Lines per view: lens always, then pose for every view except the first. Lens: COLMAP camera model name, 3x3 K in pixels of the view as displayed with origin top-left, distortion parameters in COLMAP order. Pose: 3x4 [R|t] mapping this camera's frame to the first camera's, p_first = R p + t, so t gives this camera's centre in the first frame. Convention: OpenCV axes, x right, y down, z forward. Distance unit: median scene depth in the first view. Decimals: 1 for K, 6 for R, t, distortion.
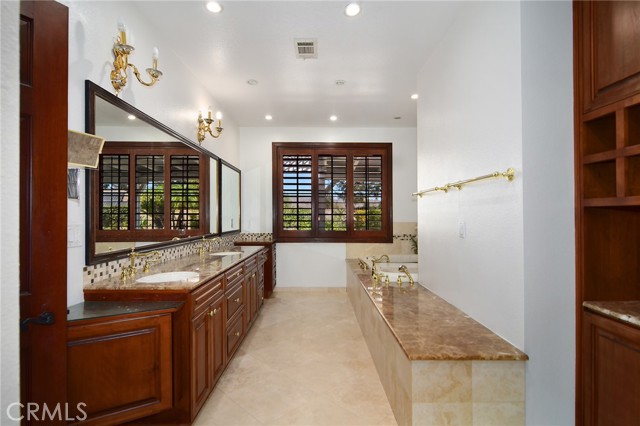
lens RADIAL K [[320.5, 0, 320.0], [0, 320.5, 215.5], [0, 0, 1]] dist [-0.000102, 0.000109]
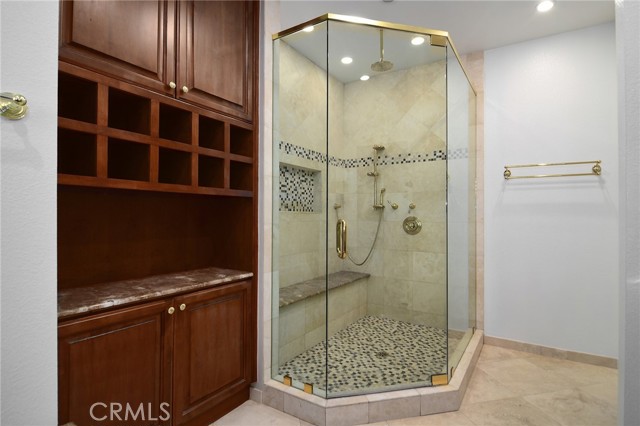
lens RADIAL K [[320.5, 0, 320.8], [0, 320.5, 212.3], [0, 0, 1]] dist [-0.000102, 0.000109]
pose [[-0.831360, -0.007360, 0.555686, -0.111614], [-0.016133, 0.999811, -0.010893, 0.041736], [-0.555500, -0.018021, -0.831321, 1.400742]]
